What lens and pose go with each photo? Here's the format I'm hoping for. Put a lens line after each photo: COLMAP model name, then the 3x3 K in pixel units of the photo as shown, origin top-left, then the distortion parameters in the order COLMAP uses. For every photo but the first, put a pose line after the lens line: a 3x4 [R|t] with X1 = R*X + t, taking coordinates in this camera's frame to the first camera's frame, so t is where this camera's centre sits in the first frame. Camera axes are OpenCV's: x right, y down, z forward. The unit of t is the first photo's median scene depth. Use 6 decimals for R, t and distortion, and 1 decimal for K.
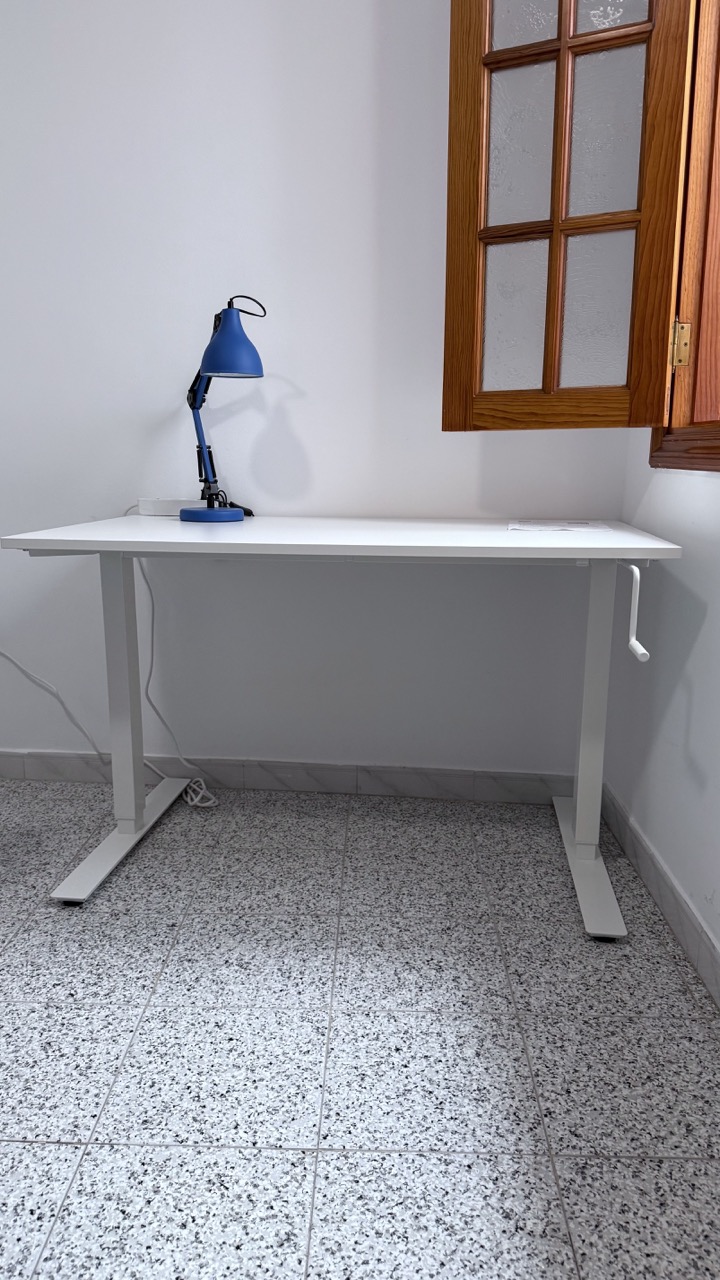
lens RADIAL K [[899.3, 0, 356.8], [0, 899.3, 645.2], [0, 0, 1]] dist [0.045367, -0.057278]
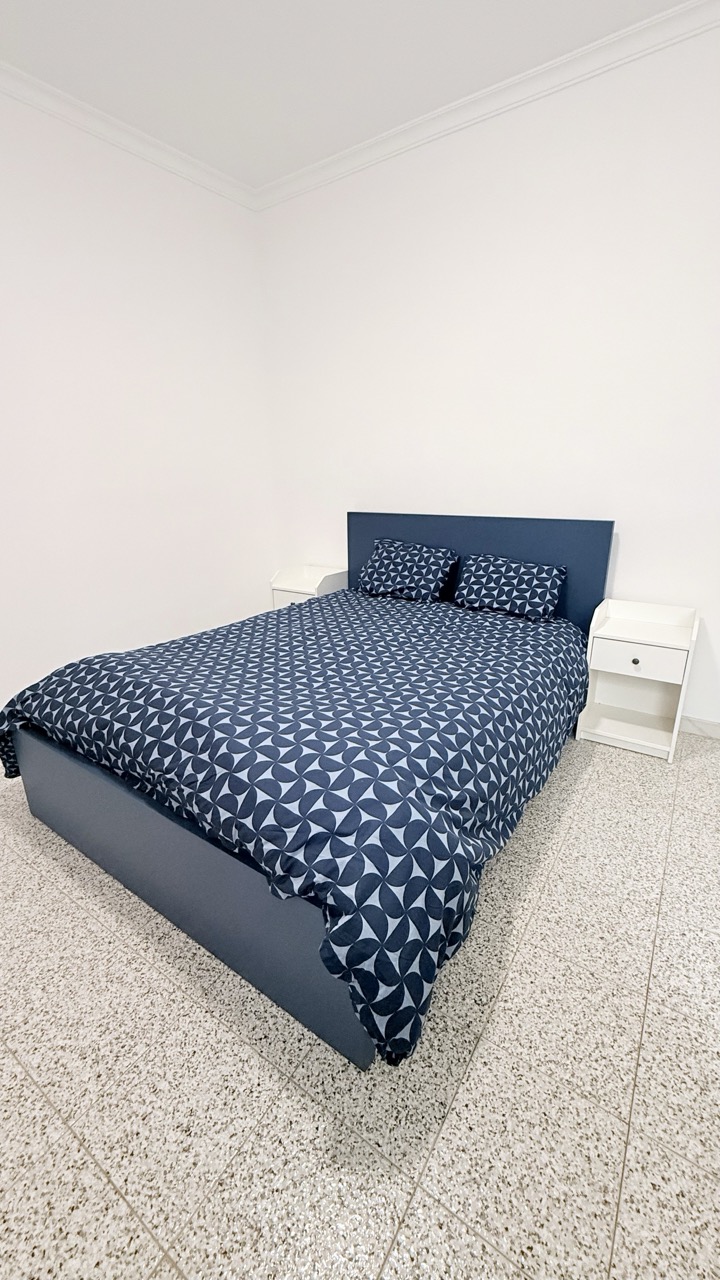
lens RADIAL K [[513.1, 0, 362.6], [0, 513.1, 636.9], [0, 0, 1]] dist [-0.000346, 0.000842]
pose [[-0.537781, 0.257702, -0.802734, 0.119513], [-0.167532, 0.900487, 0.401319, -0.350336], [0.826272, 0.350305, -0.441091, 0.603223]]
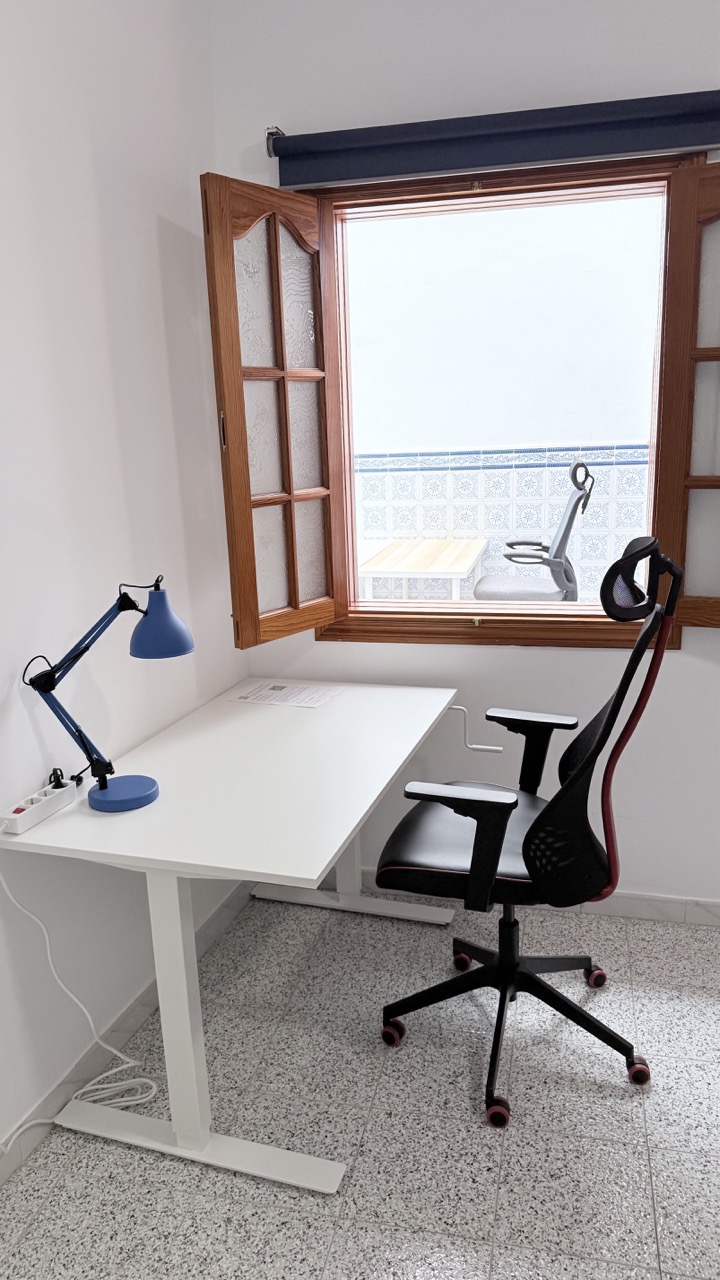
lens RADIAL K [[899.3, 0, 356.8], [0, 899.3, 645.2], [0, 0, 1]] dist [0.045367, -0.057278]
pose [[0.208213, -0.245730, 0.946712, -1.408037], [0.241953, 0.950783, 0.193573, -0.607685], [-0.947684, 0.188756, 0.257421, 0.741898]]
